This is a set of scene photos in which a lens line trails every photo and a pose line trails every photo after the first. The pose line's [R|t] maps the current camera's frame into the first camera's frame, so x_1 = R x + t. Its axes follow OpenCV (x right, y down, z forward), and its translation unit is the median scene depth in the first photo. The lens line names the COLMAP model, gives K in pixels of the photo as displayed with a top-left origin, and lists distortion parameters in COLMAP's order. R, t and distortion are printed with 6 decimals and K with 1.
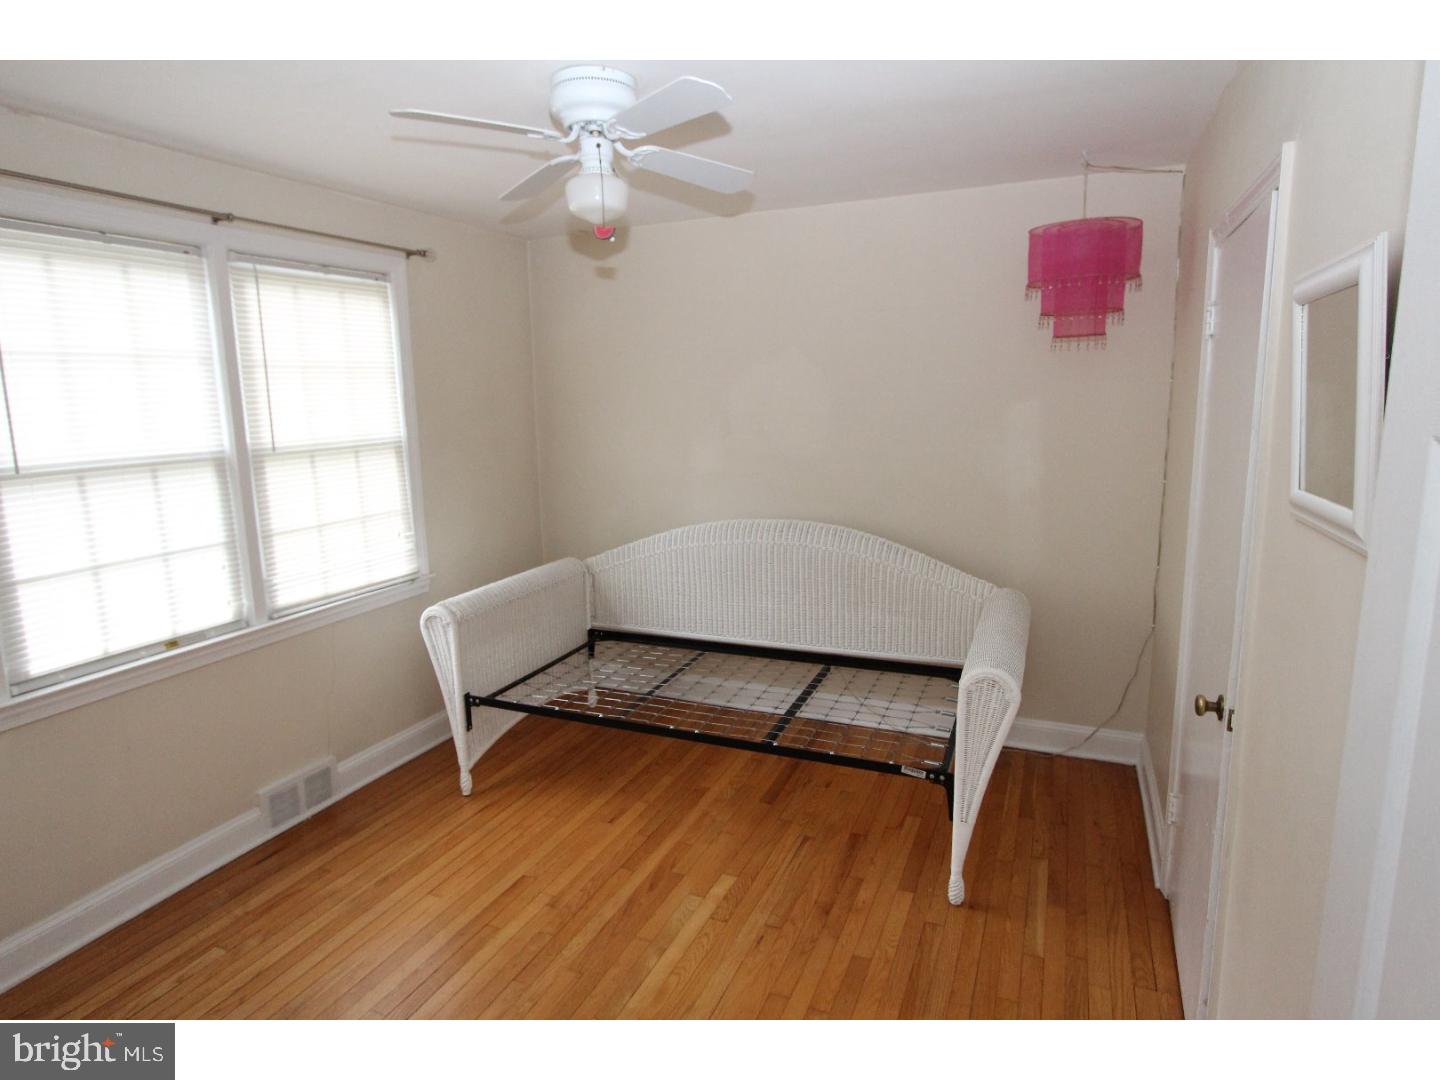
lens RADIAL K [[819.8, 0, 713.4], [0, 819.8, 537.8], [0, 0, 1]] dist [0.000634, 0.000530]
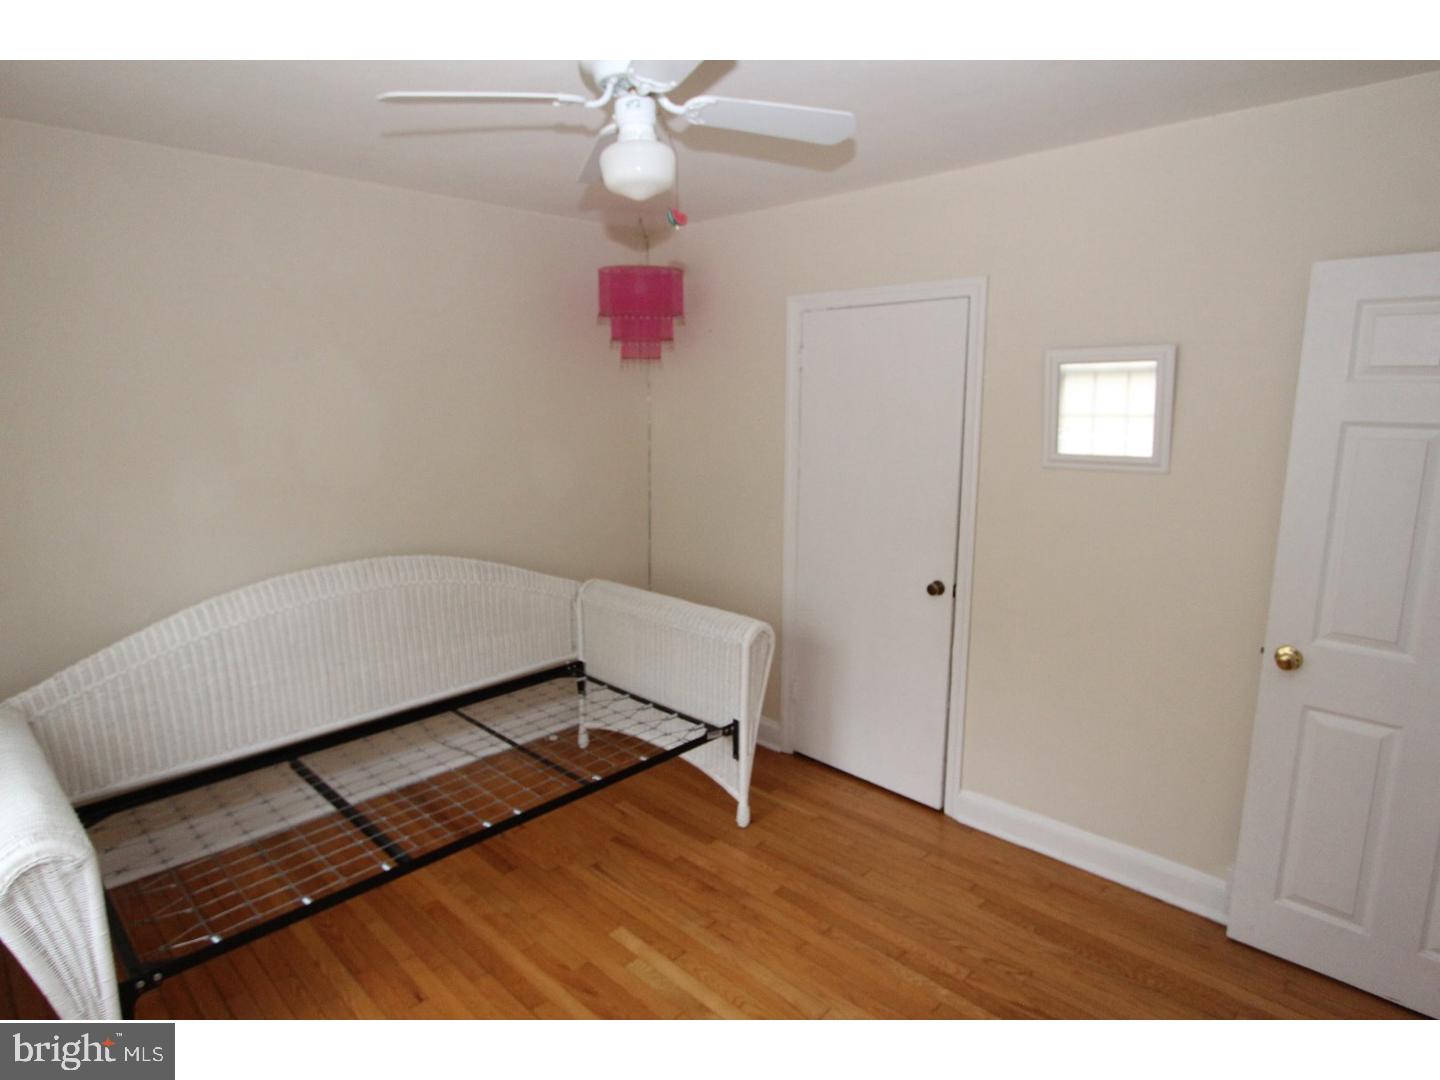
lens RADIAL K [[819.8, 0, 713.4], [0, 819.8, 537.8], [0, 0, 1]] dist [0.000634, 0.000530]
pose [[0.357540, -0.148373, 0.922036, -0.668875], [0.166767, 0.981574, 0.093286, -0.078707], [-0.918887, 0.120412, 0.375695, 0.467721]]
